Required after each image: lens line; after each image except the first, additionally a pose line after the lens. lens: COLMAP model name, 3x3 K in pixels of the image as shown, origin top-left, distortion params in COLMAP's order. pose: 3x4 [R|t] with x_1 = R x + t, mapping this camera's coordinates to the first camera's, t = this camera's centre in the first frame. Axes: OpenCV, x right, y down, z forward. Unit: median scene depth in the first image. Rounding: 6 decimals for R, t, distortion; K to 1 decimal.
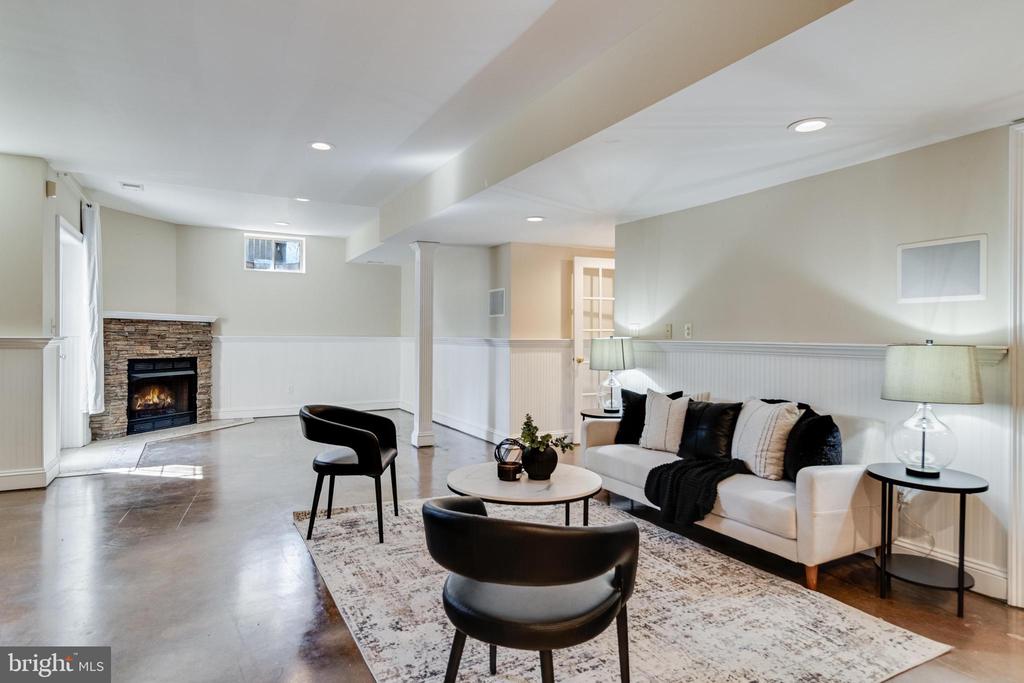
lens RADIAL K [[582.2, 0, 511.1], [0, 582.2, 342.1], [0, 0, 1]] dist [-0.000123, 0.000171]
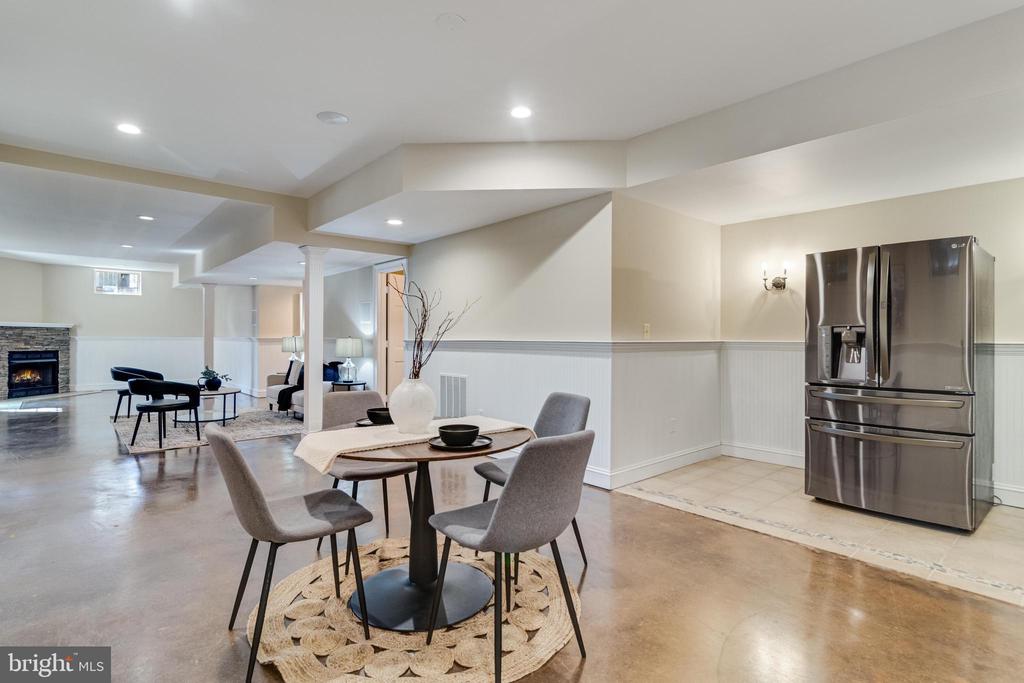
lens RADIAL K [[518.5, 0, 513.1], [0, 518.5, 338.9], [0, 0, 1]] dist [-0.001496, -0.000997]
pose [[0.974061, -0.004513, 0.226242, 0.355443], [0.005785, 0.999971, -0.004961, 0.009682], [-0.226213, 0.006141, 0.974059, -0.668871]]
